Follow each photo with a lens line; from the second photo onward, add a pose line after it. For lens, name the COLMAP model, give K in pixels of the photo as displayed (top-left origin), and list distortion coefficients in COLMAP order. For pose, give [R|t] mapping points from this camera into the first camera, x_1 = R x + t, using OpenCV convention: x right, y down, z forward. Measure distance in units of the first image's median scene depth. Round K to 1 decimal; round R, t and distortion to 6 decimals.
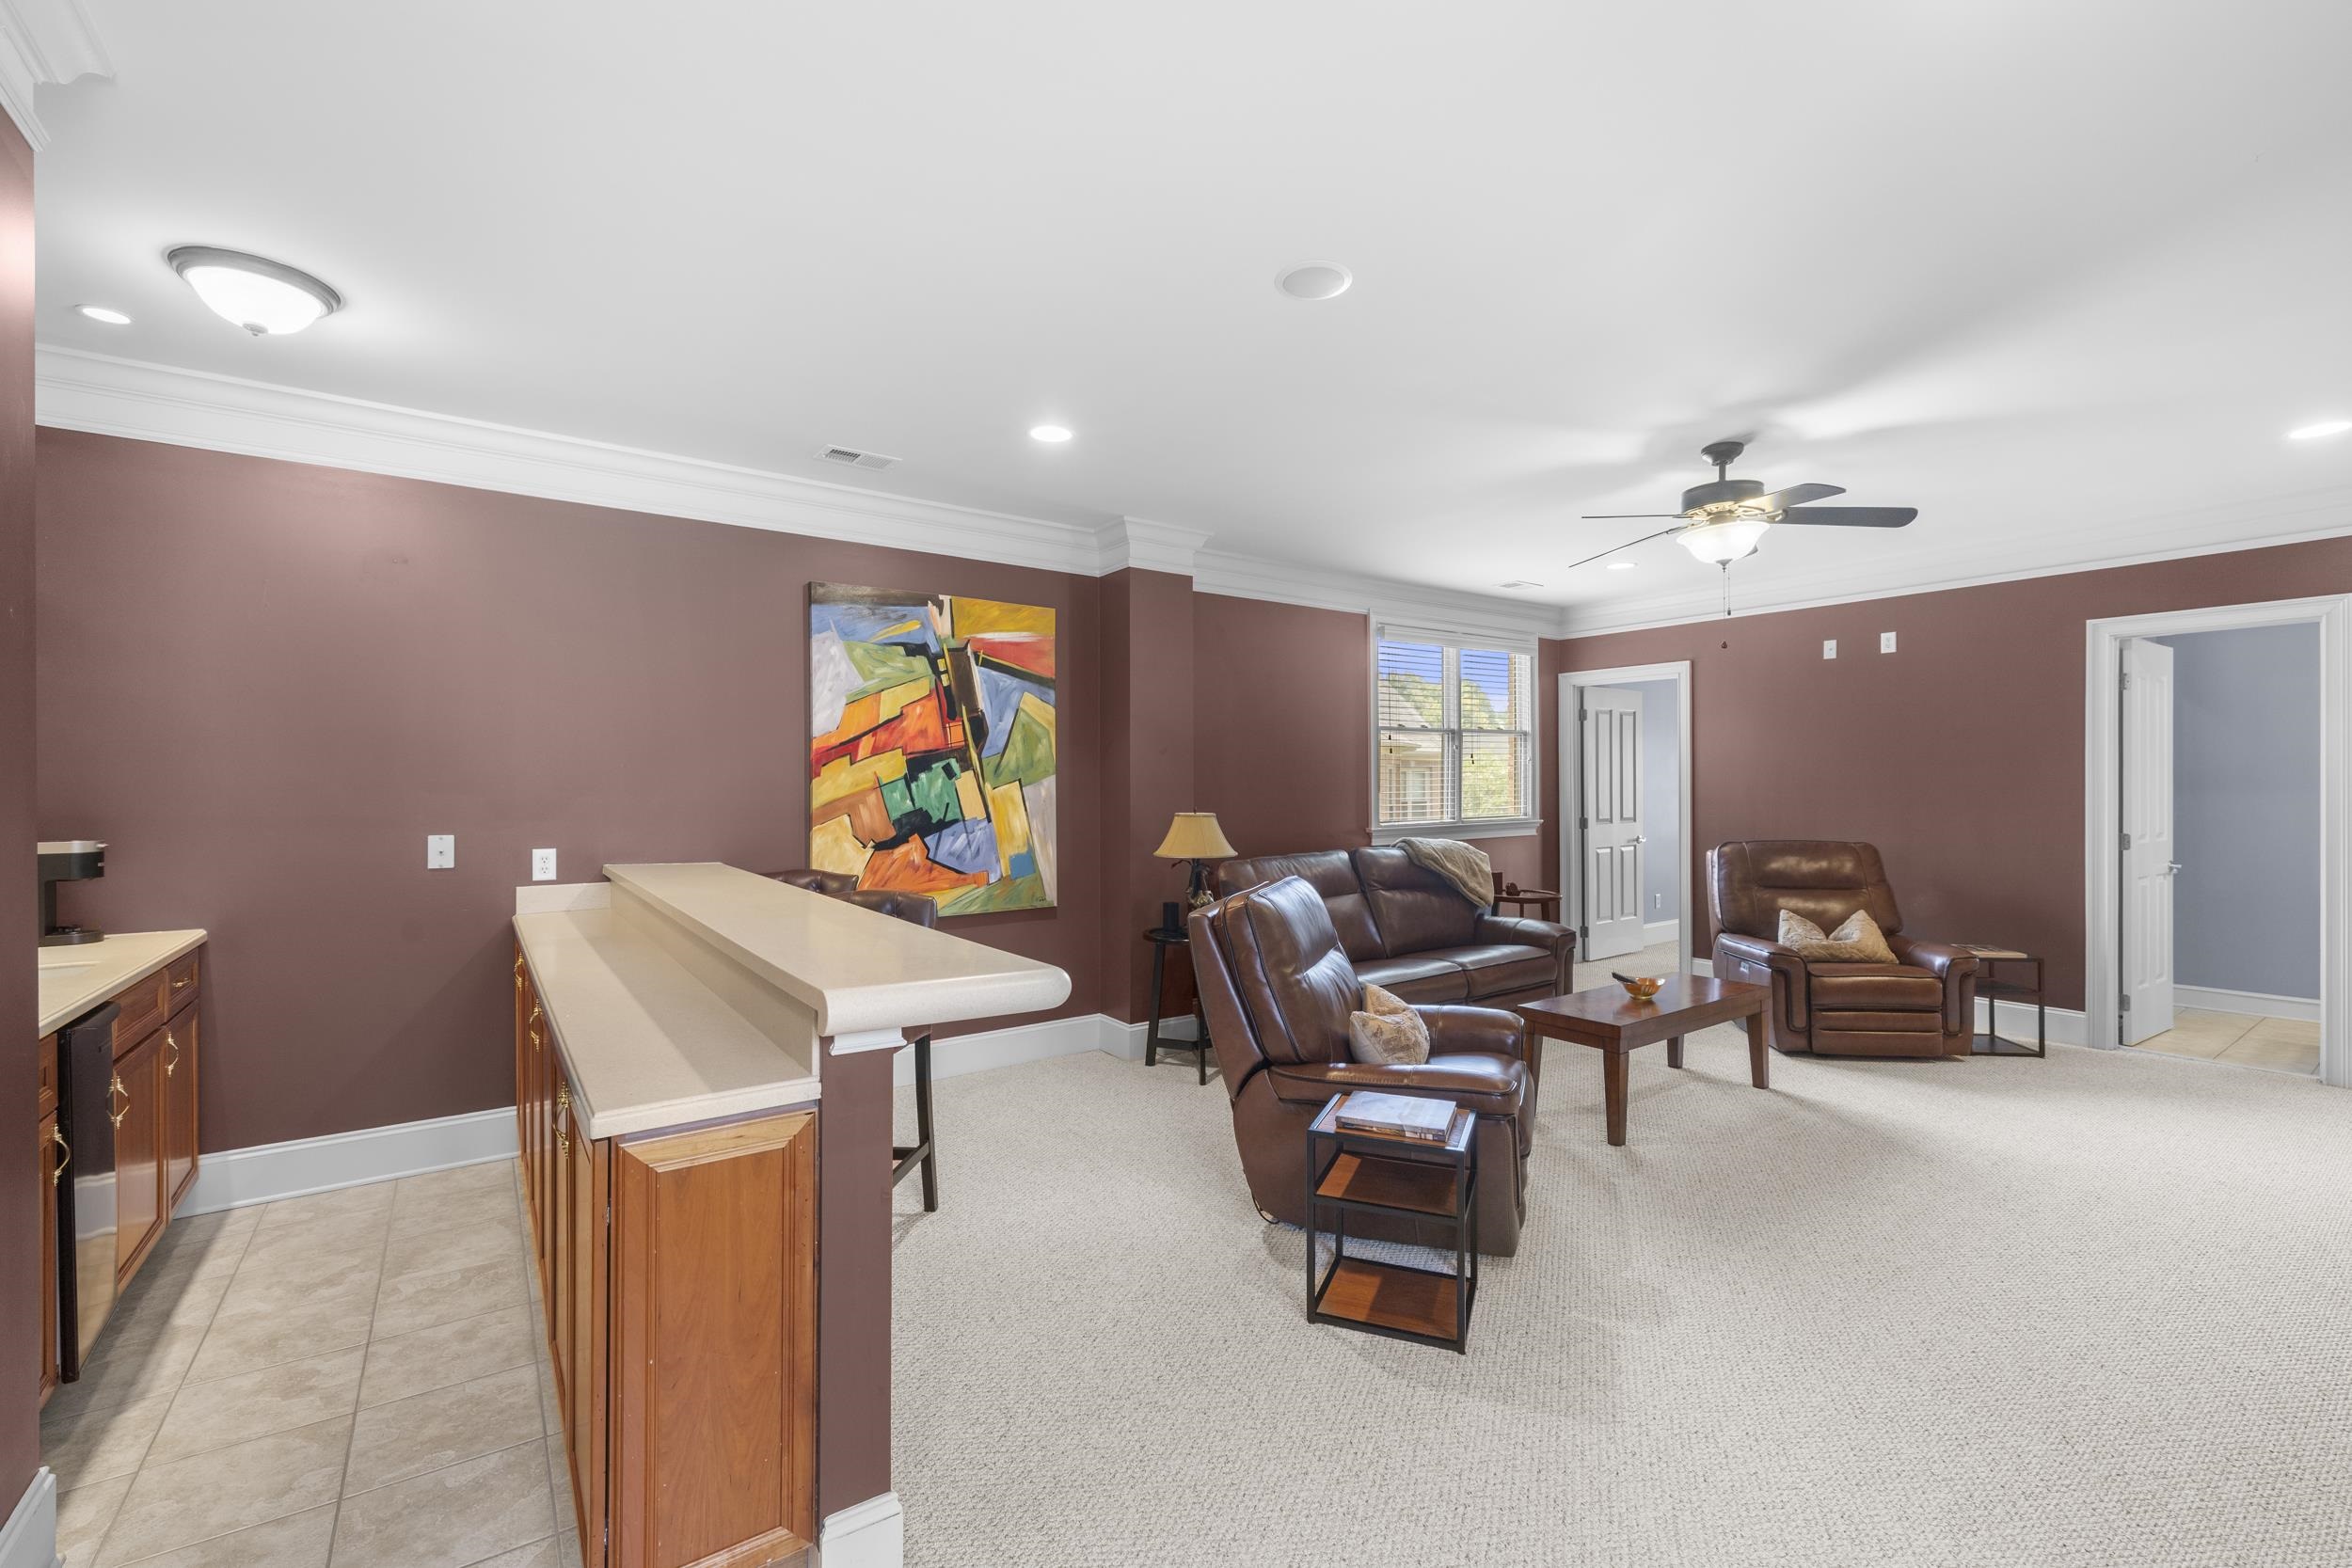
lens RADIAL K [[985.5, 0, 1176.0], [0, 985.5, 784.0], [0, 0, 1]] dist [-0.000326, 0.000017]
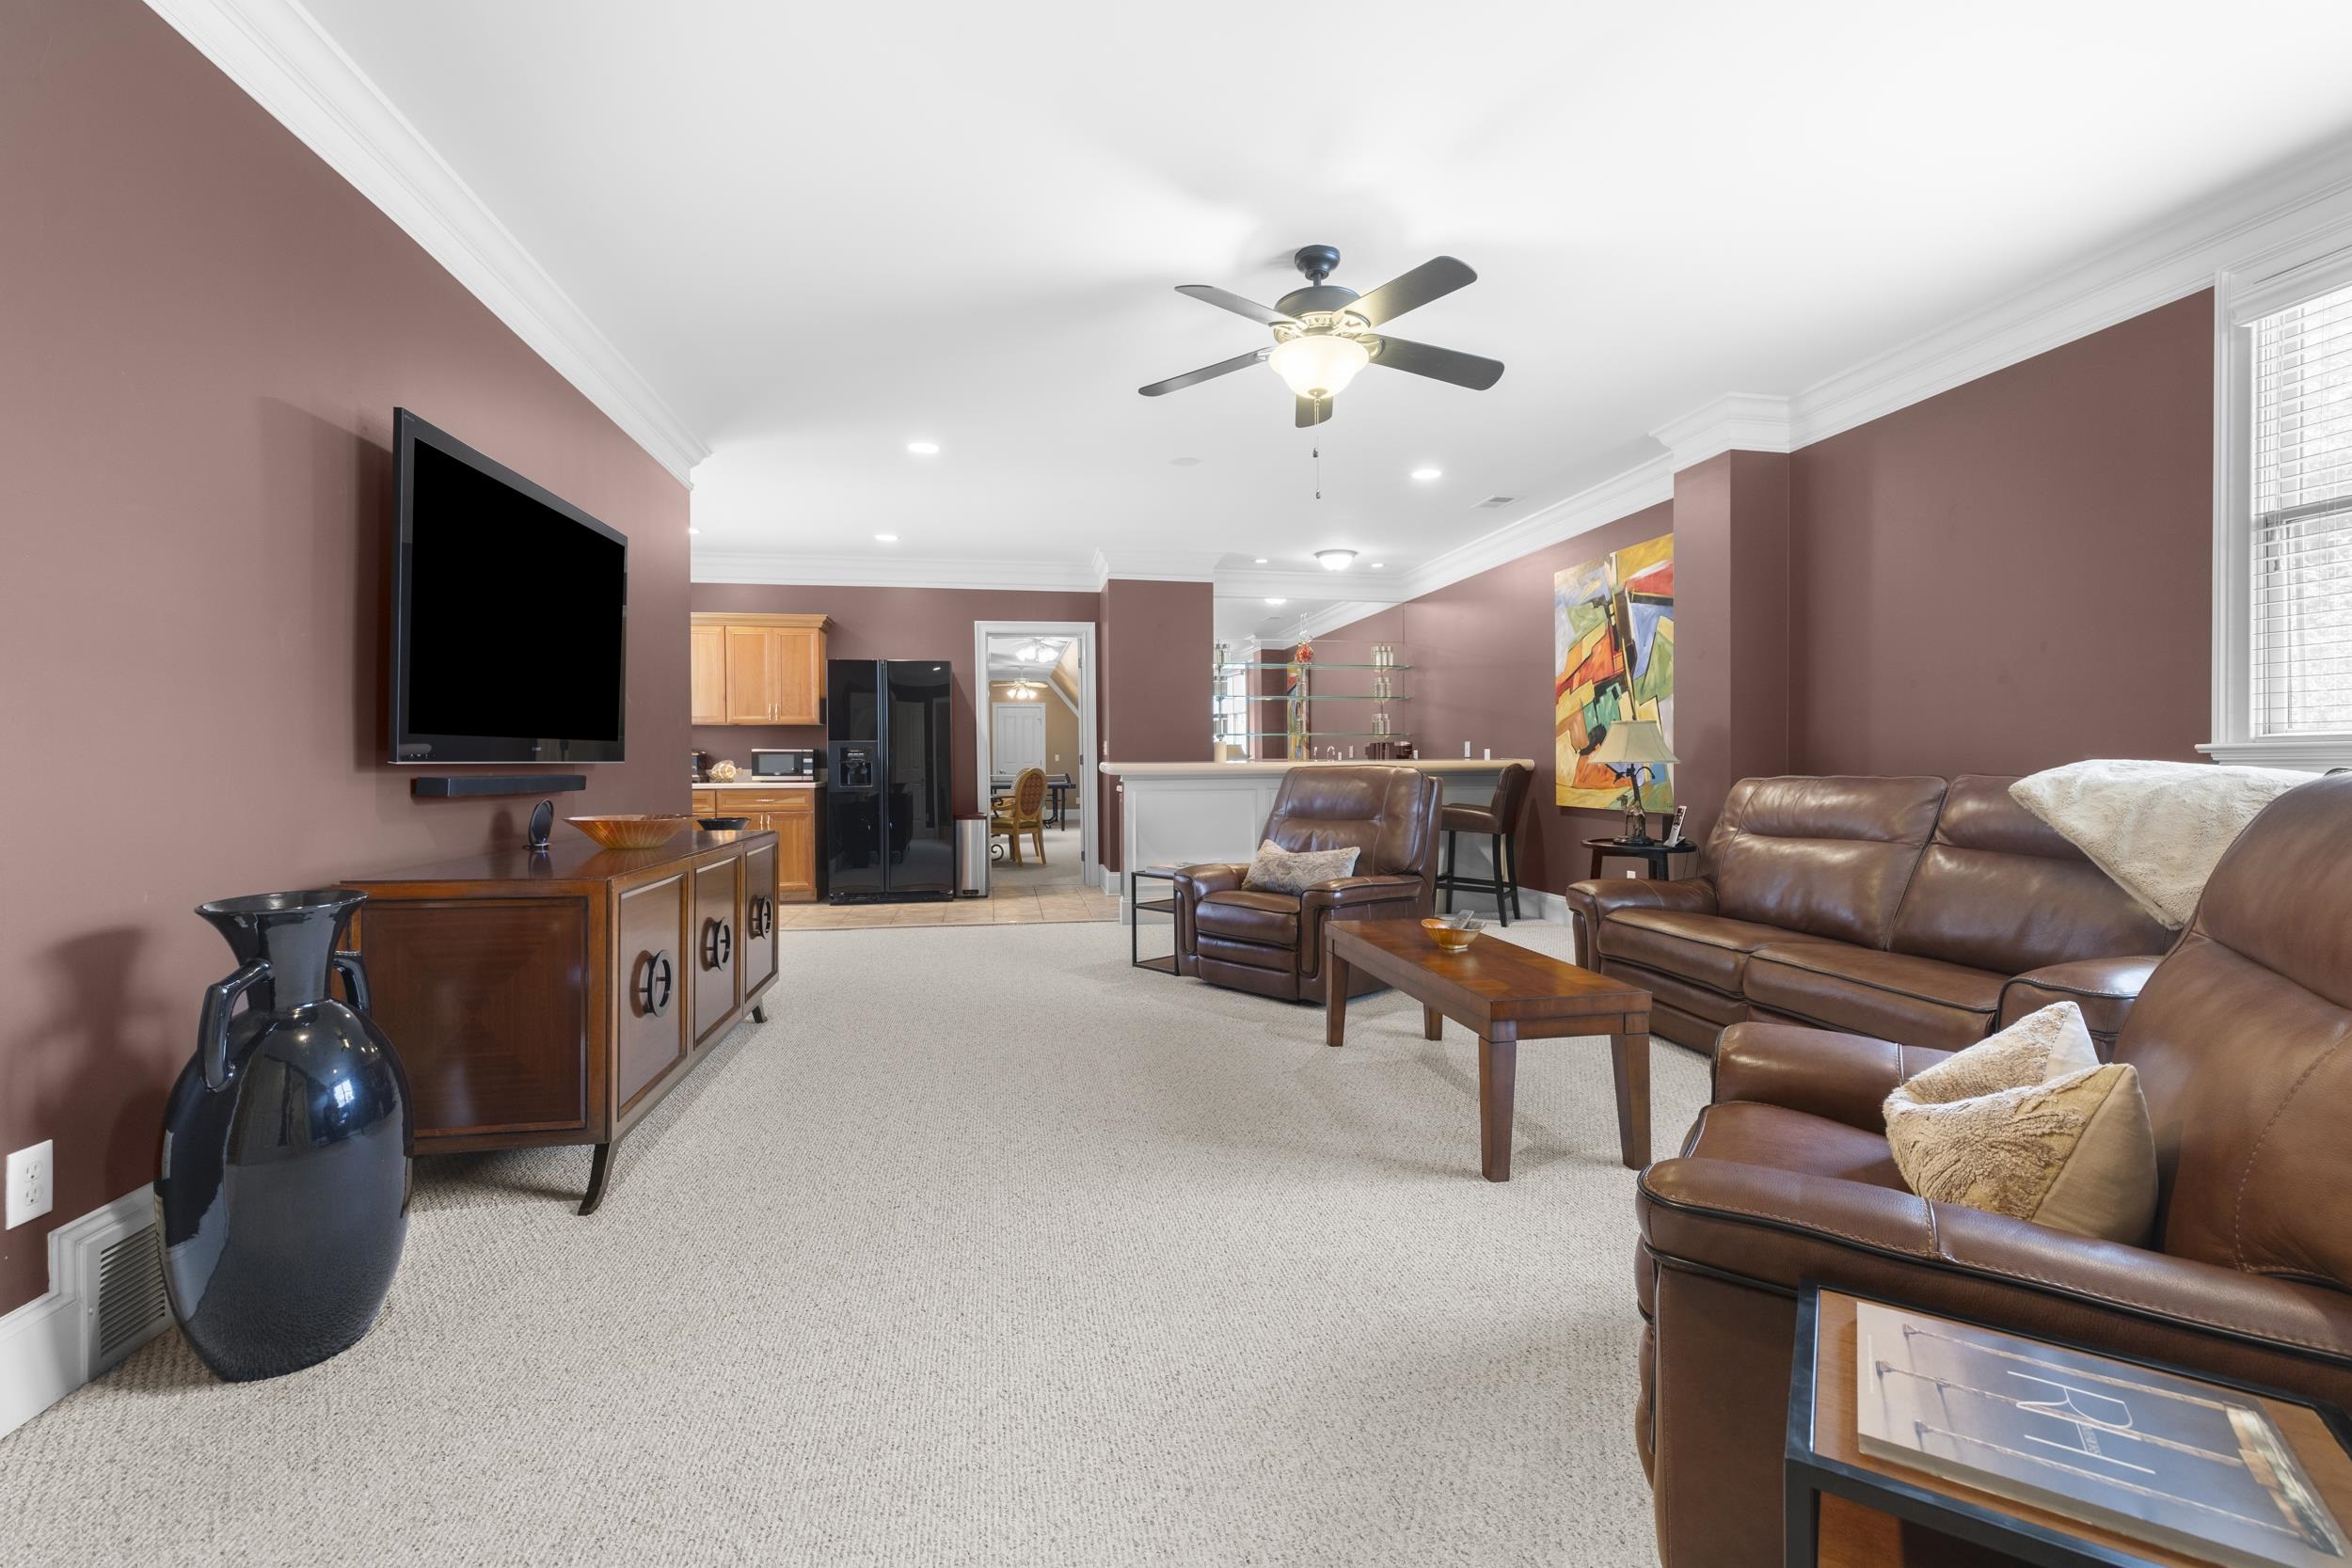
lens RADIAL K [[989.3, 0, 1179.0], [0, 989.3, 767.7], [0, 0, 1]] dist [-0.000199, -0.000038]
pose [[-0.432379, 0.009159, -0.901645, 1.144392], [0.003979, 0.999958, 0.008250, 0.068863], [0.901683, -0.000020, -0.432398, 1.054808]]
